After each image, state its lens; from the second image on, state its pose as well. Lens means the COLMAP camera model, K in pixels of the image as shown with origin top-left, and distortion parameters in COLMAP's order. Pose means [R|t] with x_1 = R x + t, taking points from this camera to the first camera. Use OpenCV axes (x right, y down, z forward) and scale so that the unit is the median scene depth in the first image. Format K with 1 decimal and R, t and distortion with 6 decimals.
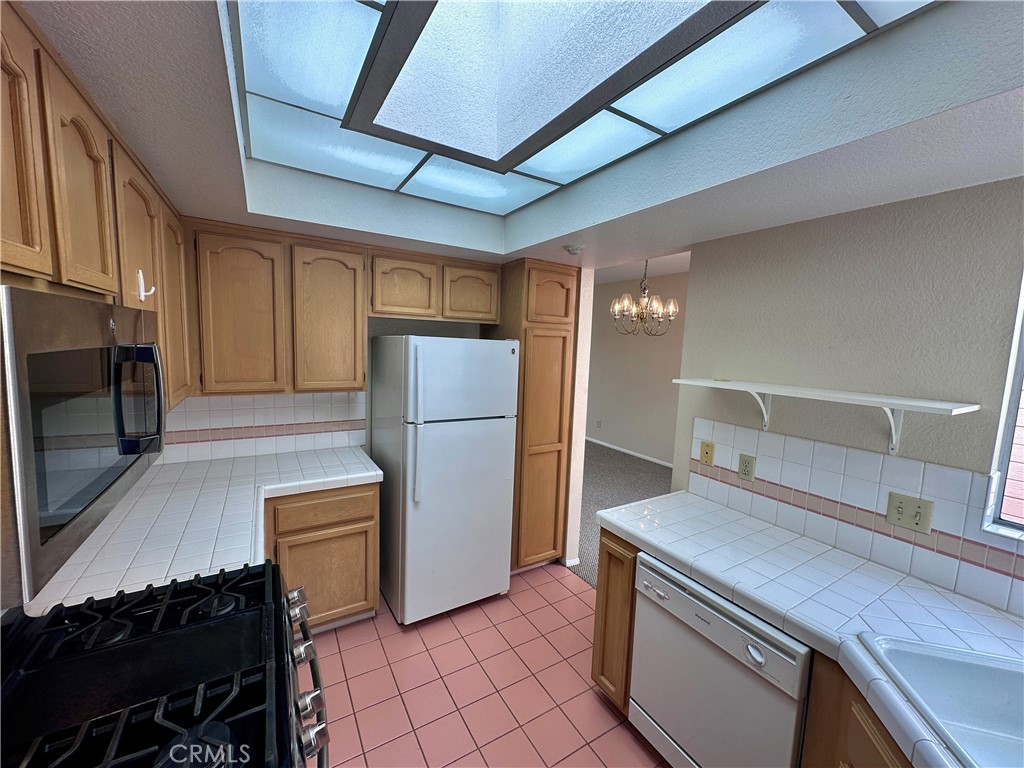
lens RADIAL K [[406.9, 0, 513.4], [0, 406.9, 383.3], [0, 0, 1]] dist [-0.004187, 0.000927]
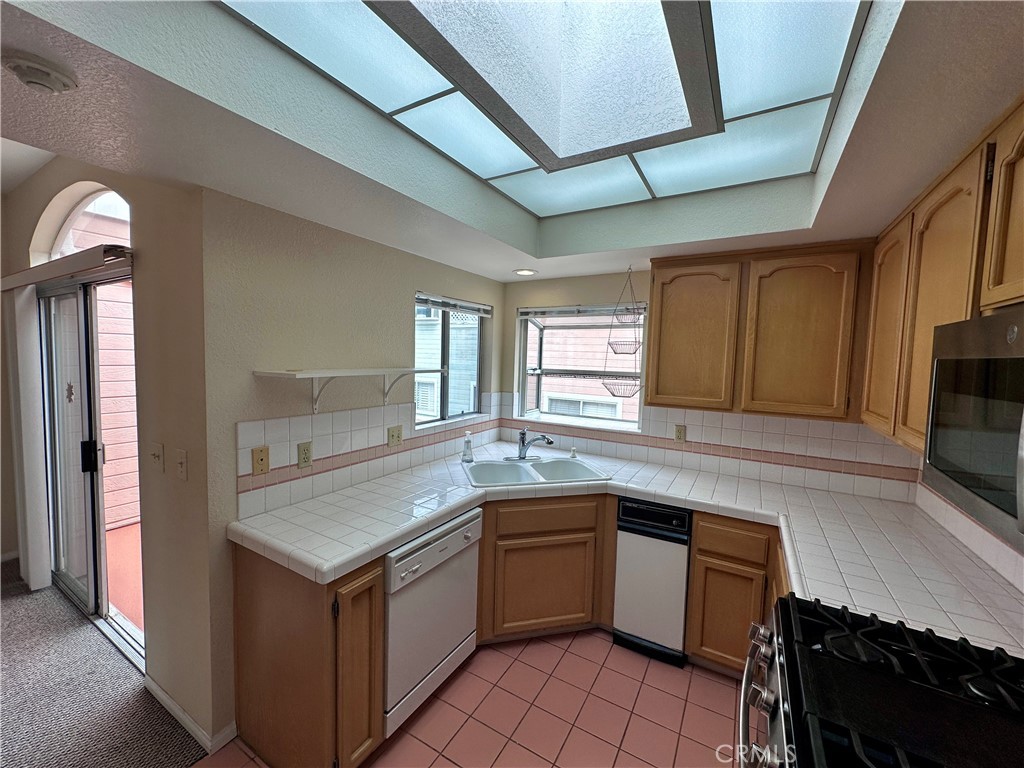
lens RADIAL K [[406.9, 0, 512.7], [0, 406.9, 384.8], [0, 0, 1]] dist [-0.004187, 0.000927]
pose [[-0.476184, -0.107371, 0.872766, -0.543881], [0.048134, 0.987847, 0.147791, -0.089562], [-0.878027, 0.112385, -0.465229, 1.030589]]
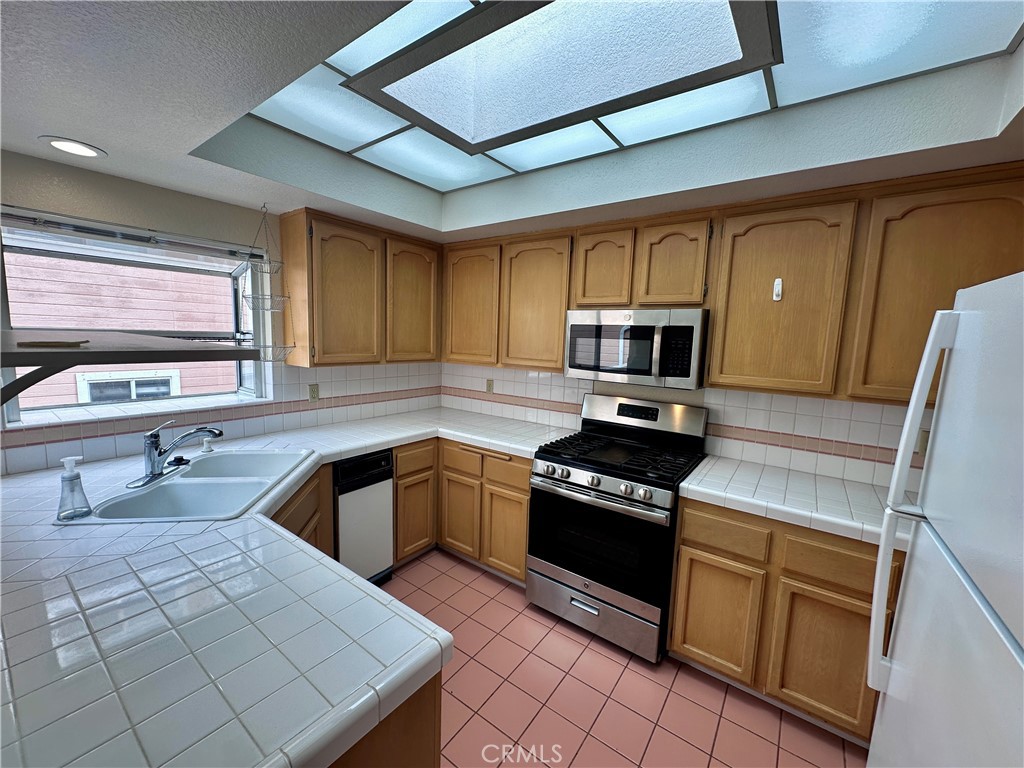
lens RADIAL K [[406.9, 0, 512.2], [0, 406.9, 384.9], [0, 0, 1]] dist [-0.004187, 0.000927]
pose [[-0.921231, -0.019725, -0.388515, 0.341896], [-0.106125, 0.973575, 0.202211, -0.071255], [0.374260, 0.227514, -0.898981, 1.423020]]
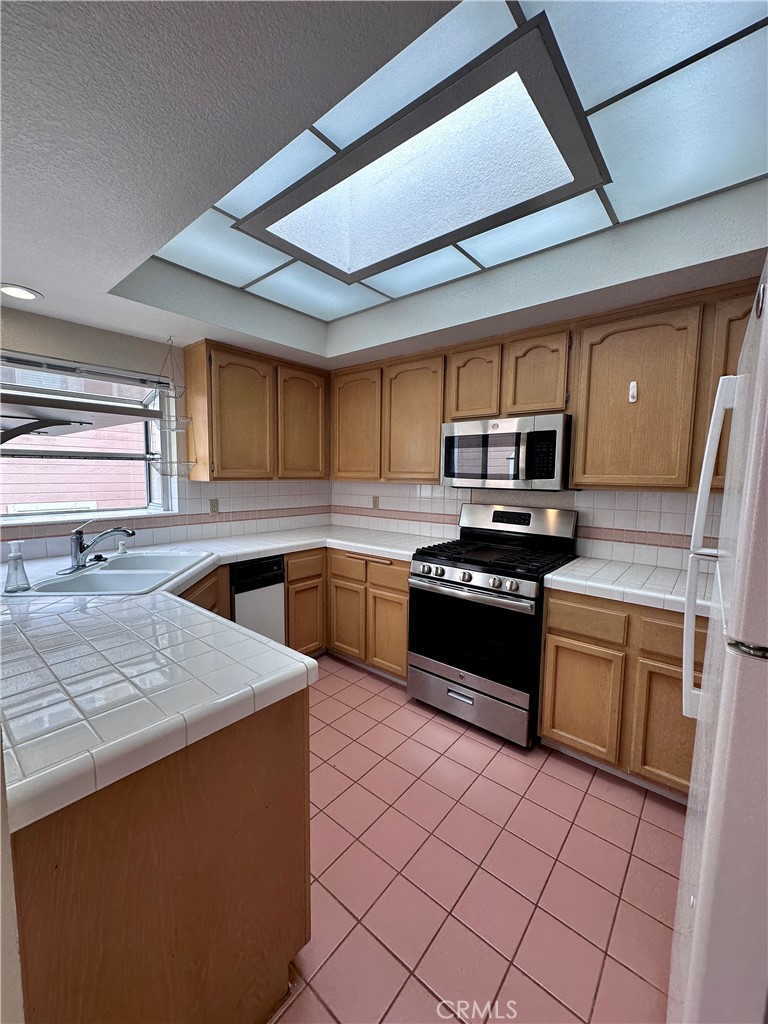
lens RADIAL K [[406.9, 0, 384.9], [0, 406.9, 511.9], [0, 0, 1]] dist [-0.004187, 0.000927]
pose [[-0.945151, -0.014238, -0.326322, 0.315399], [-0.078184, 0.979869, 0.183696, -0.002175], [0.317138, 0.199134, -0.927238, 1.562613]]
